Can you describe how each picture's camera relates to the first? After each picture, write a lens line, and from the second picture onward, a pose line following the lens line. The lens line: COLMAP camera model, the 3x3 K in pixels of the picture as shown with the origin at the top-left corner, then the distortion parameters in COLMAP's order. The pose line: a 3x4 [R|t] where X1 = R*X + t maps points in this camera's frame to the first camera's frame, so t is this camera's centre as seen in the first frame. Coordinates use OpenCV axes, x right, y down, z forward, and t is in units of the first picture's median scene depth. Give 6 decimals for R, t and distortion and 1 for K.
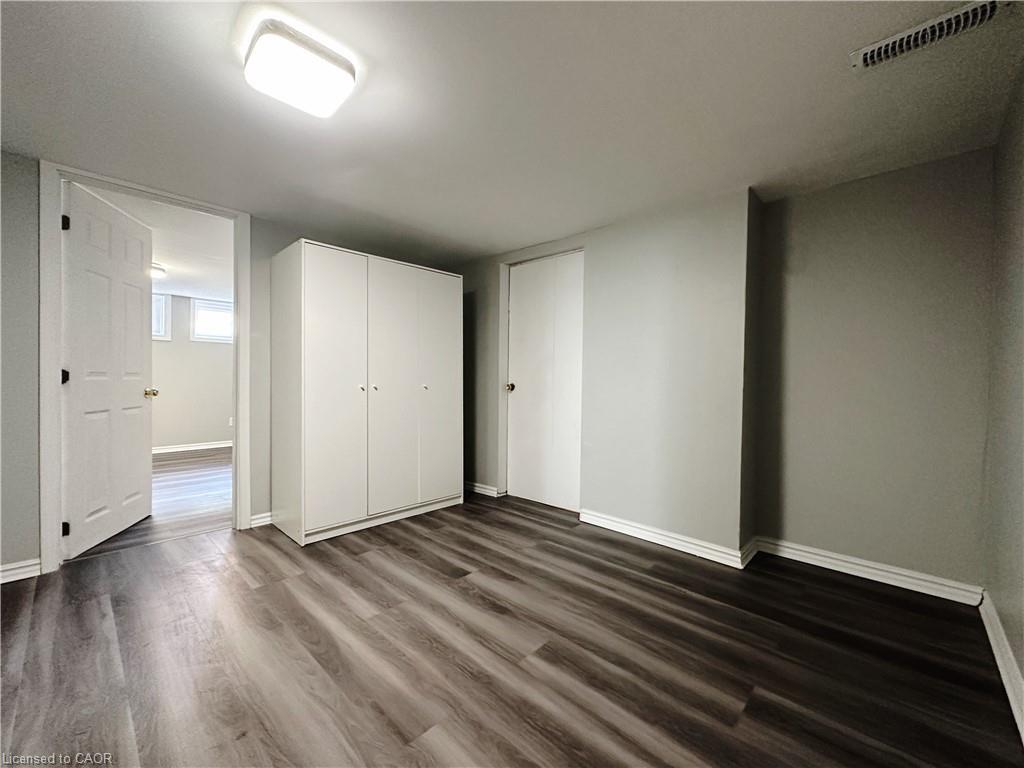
lens RADIAL K [[422.5, 0, 508.9], [0, 422.5, 383.5], [0, 0, 1]] dist [-0.003078, 0.000070]
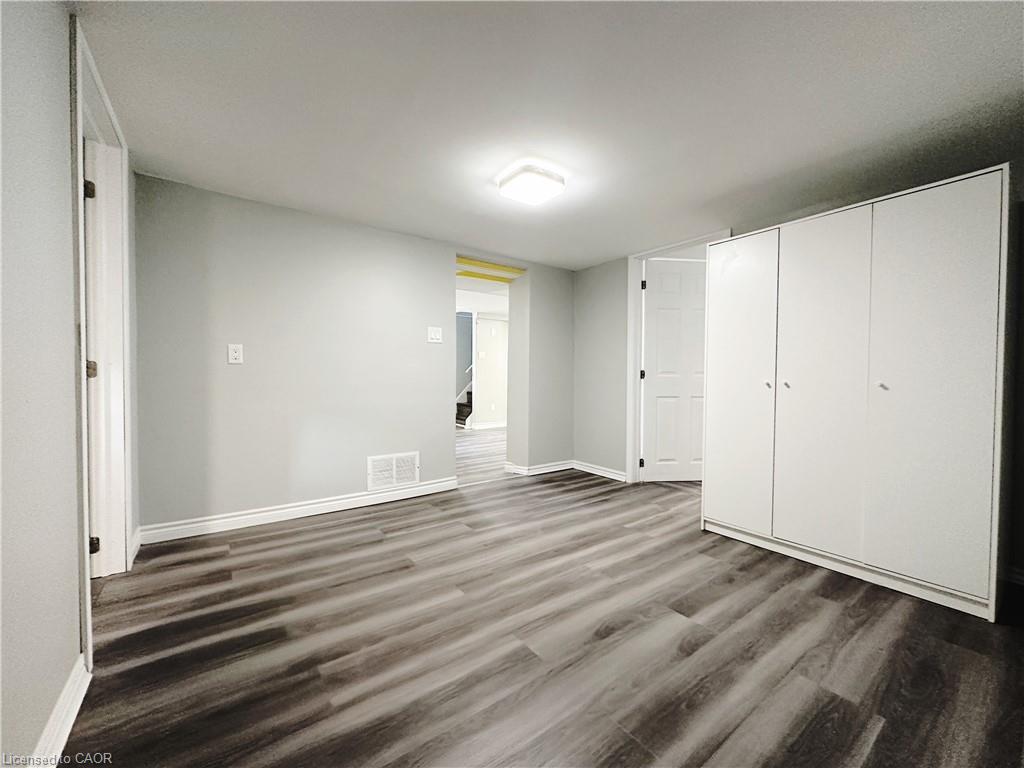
lens RADIAL K [[391.6, 0, 497.1], [0, 391.6, 381.6], [0, 0, 1]] dist [-0.000738, -0.000026]
pose [[-0.187146, 0.008618, -0.982294, 0.678128], [-0.014194, 0.999833, 0.011476, 0.004138], [0.982229, 0.016090, -0.186993, 0.764570]]
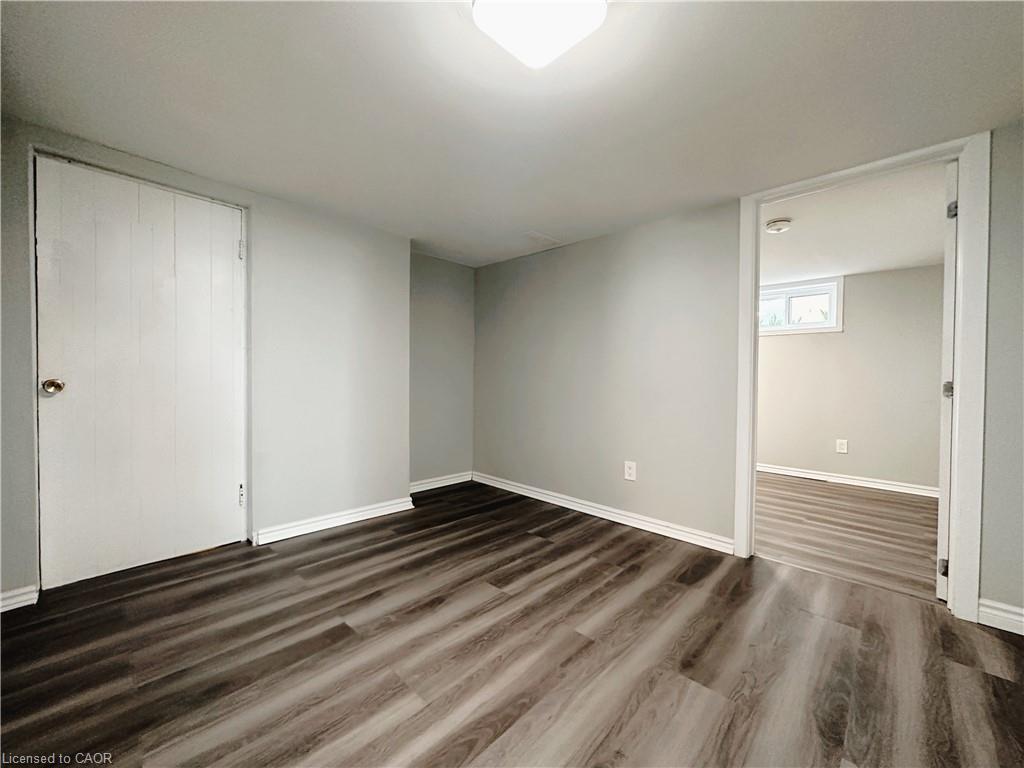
lens RADIAL K [[422.5, 0, 508.9], [0, 422.5, 383.5], [0, 0, 1]] dist [-0.003078, 0.000070]
pose [[-0.020921, -0.029628, 0.999342, -0.860523], [-0.009837, 0.999519, 0.029428, -0.026661], [-0.999733, -0.009215, -0.021202, 0.699832]]
